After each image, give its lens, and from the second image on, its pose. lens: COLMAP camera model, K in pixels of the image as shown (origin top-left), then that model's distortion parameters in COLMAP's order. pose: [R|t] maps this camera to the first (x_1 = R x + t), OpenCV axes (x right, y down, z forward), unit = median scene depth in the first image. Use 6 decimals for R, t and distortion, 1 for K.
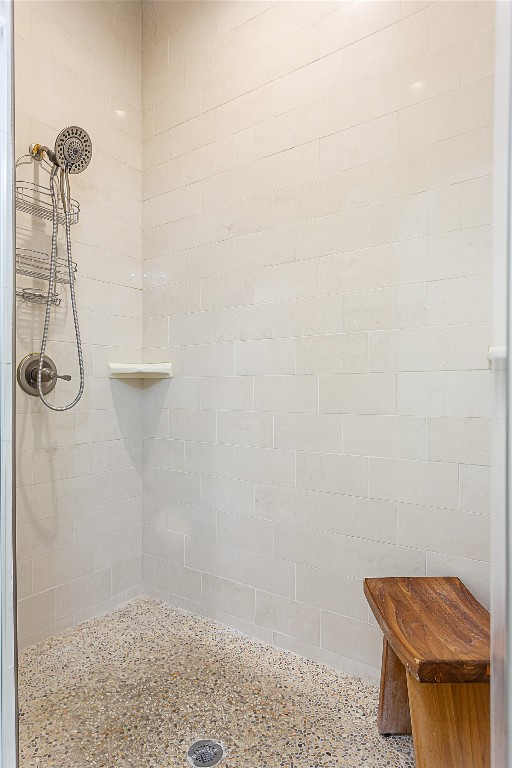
lens RADIAL K [[458.6, 0, 254.1], [0, 458.6, 380.6], [0, 0, 1]] dist [-0.012286, 0.005938]
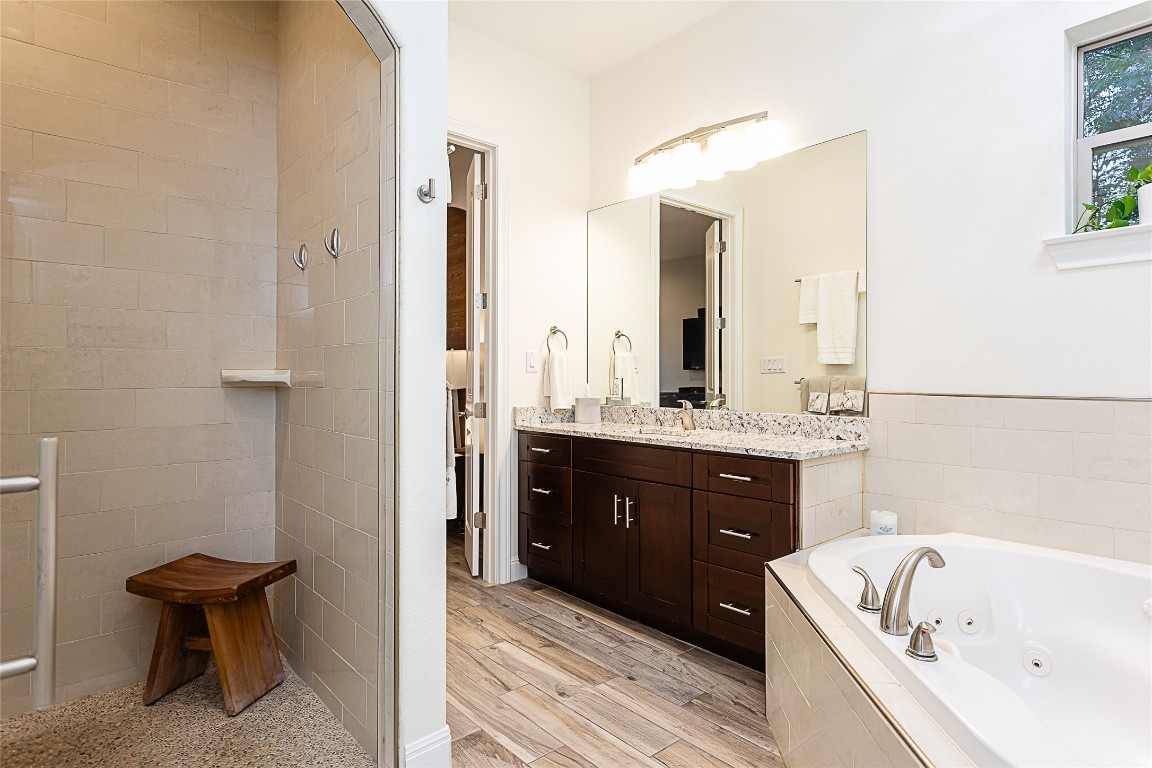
lens RADIAL K [[629.5, 0, 575.9], [0, 629.5, 380.5], [0, 0, 1]] dist [0.009342, 0.000110]
pose [[0.199860, 0.002594, 0.979821, -0.962873], [-0.002724, 0.999994, -0.002091, -0.038154], [-0.979821, -0.002251, 0.199866, -0.334134]]
